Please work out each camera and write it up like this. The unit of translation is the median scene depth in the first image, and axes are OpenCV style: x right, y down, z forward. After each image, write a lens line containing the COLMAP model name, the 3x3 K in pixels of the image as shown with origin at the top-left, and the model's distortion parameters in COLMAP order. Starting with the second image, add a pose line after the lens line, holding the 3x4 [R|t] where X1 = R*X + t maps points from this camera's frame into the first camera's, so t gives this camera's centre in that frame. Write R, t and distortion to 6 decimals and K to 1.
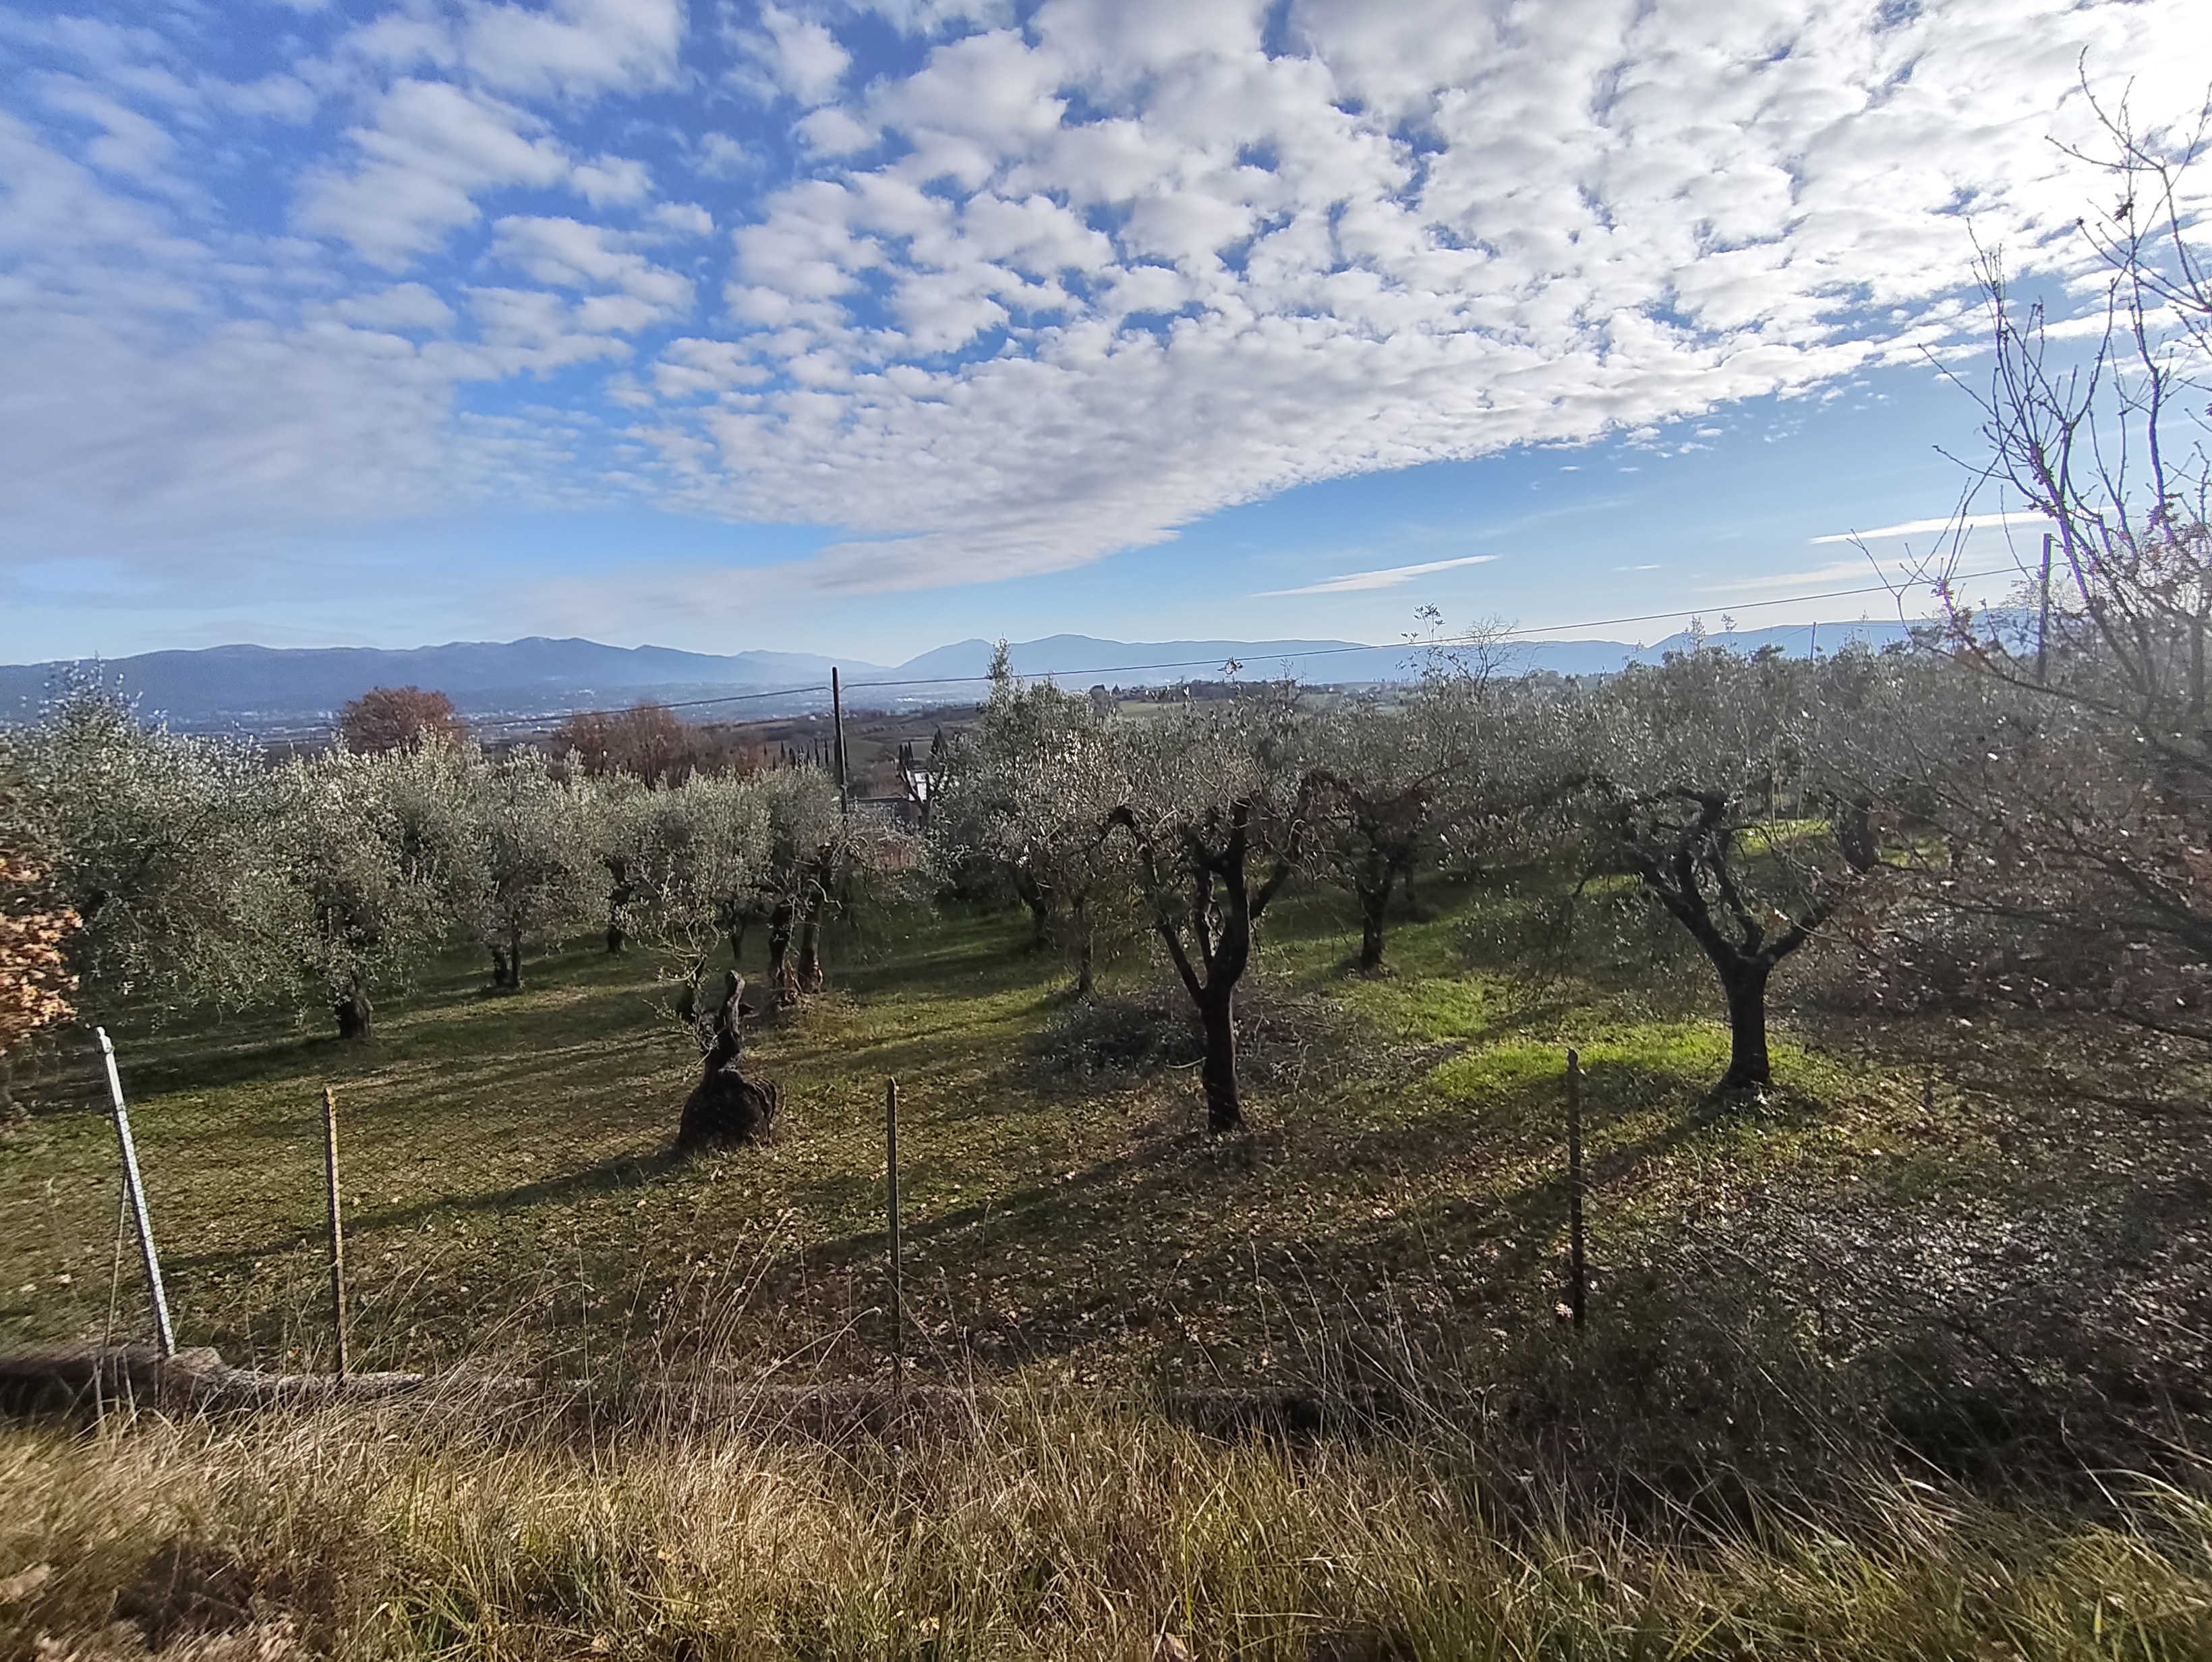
lens RADIAL K [[992.6, 0, 1103.0], [0, 992.6, 830.8], [0, 0, 1]] dist [0.007399, 0.001011]
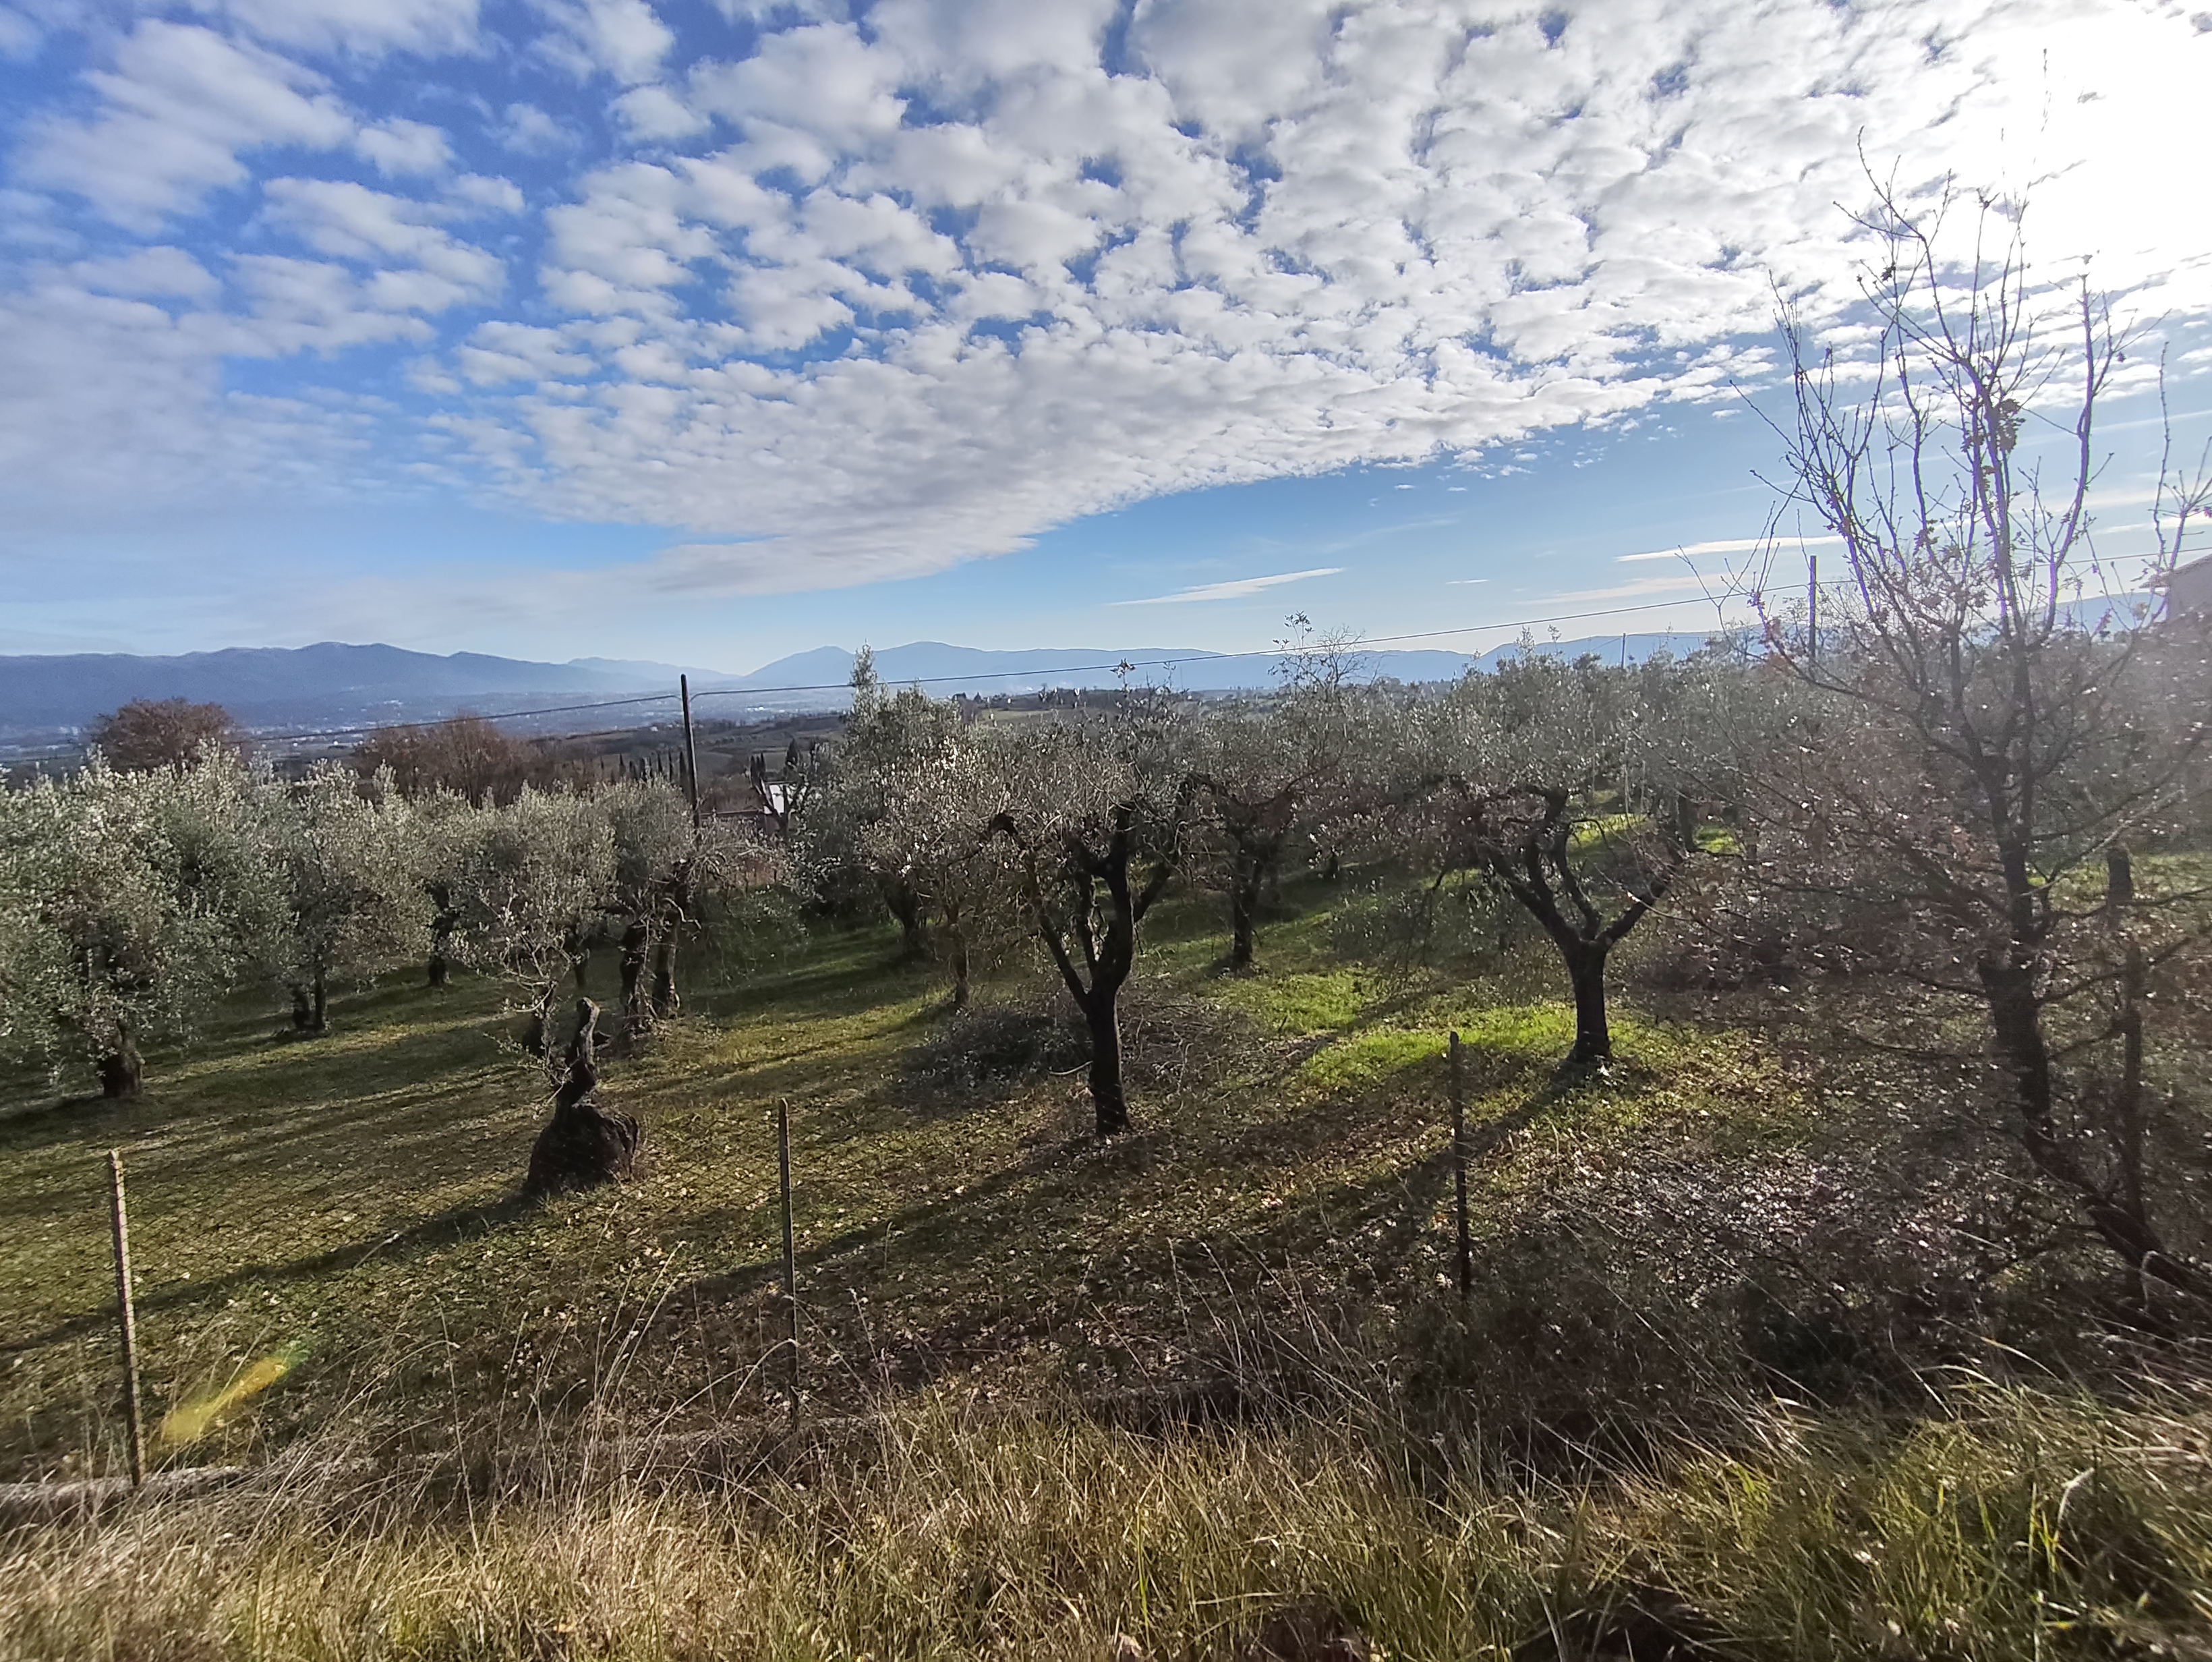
lens RADIAL K [[994.4, 0, 1106.0], [0, 994.4, 831.0], [0, 0, 1]] dist [0.014193, -0.005748]
pose [[0.989771, -0.023310, 0.140749, -0.010665], [0.024475, 0.999679, -0.006552, 0.001154], [-0.140552, 0.009929, 0.990024, 0.000101]]
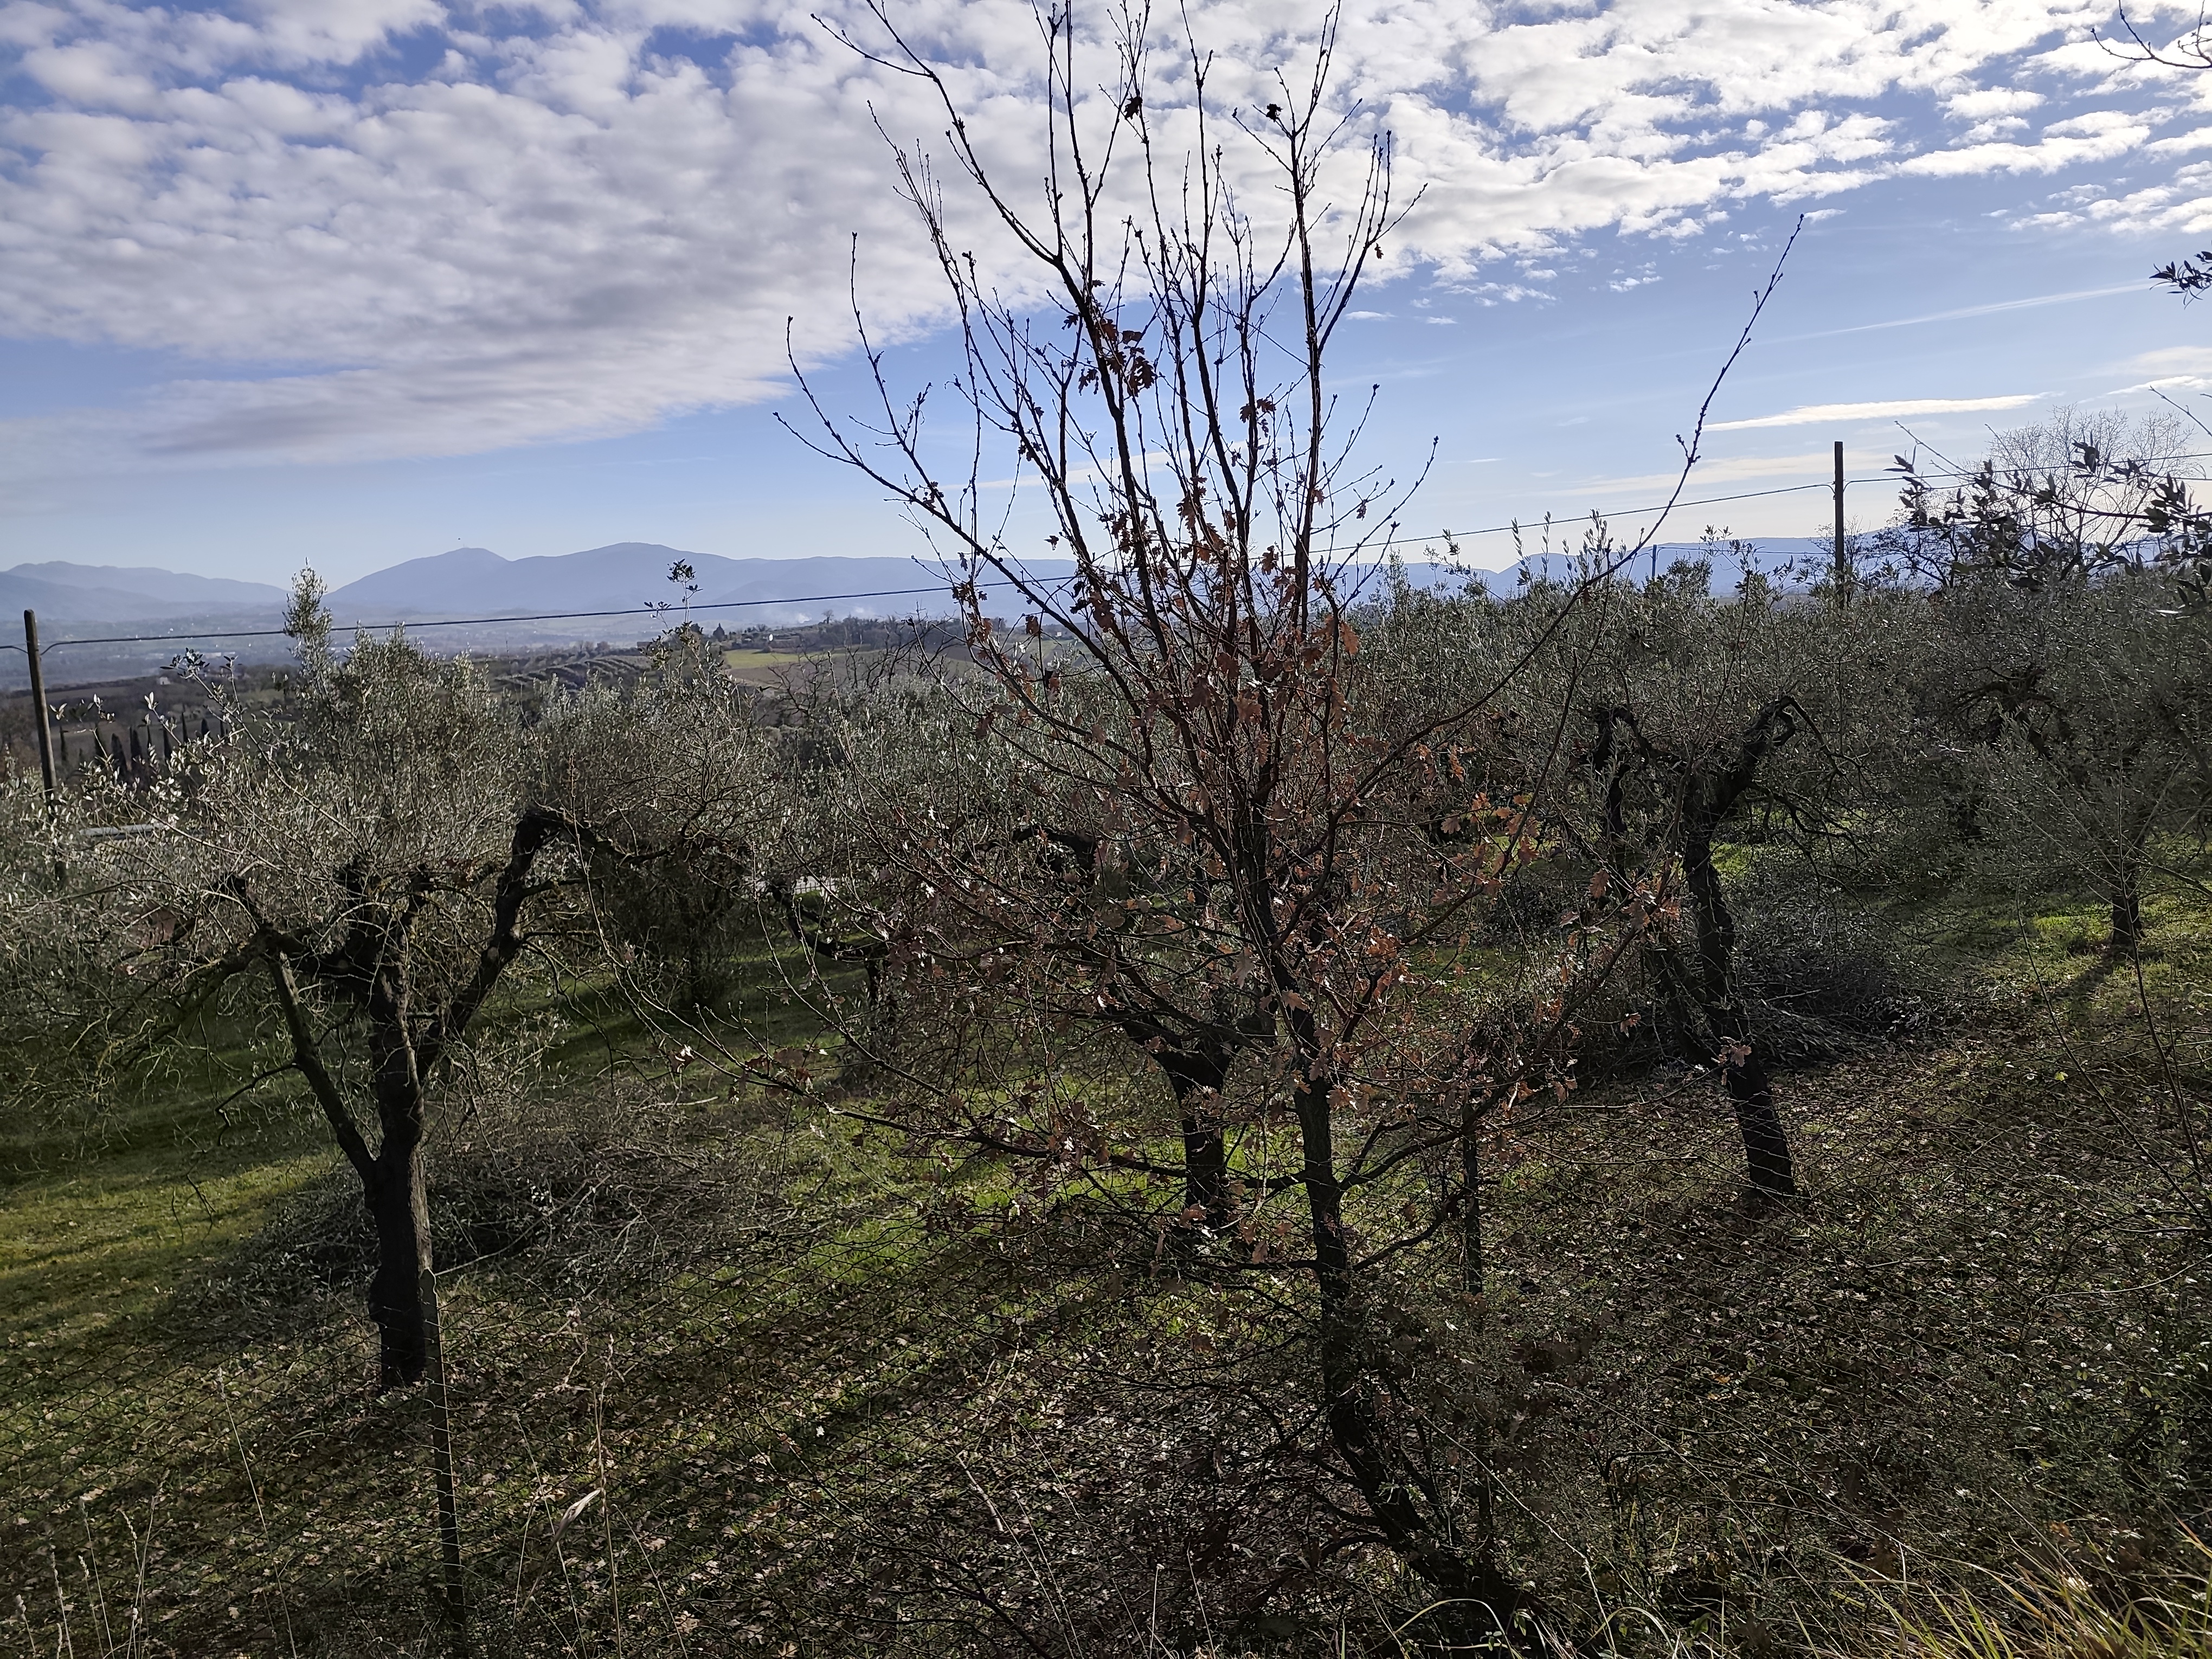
lens RADIAL K [[1536.8, 0, 1148.6], [0, 1536.8, 834.1], [0, 0, 1]] dist [0.068672, -0.054892]
pose [[0.971785, -0.031586, 0.233744, 0.214357], [0.033060, 0.999451, -0.002390, -0.017088], [-0.233540, 0.010050, 0.972295, -0.044658]]
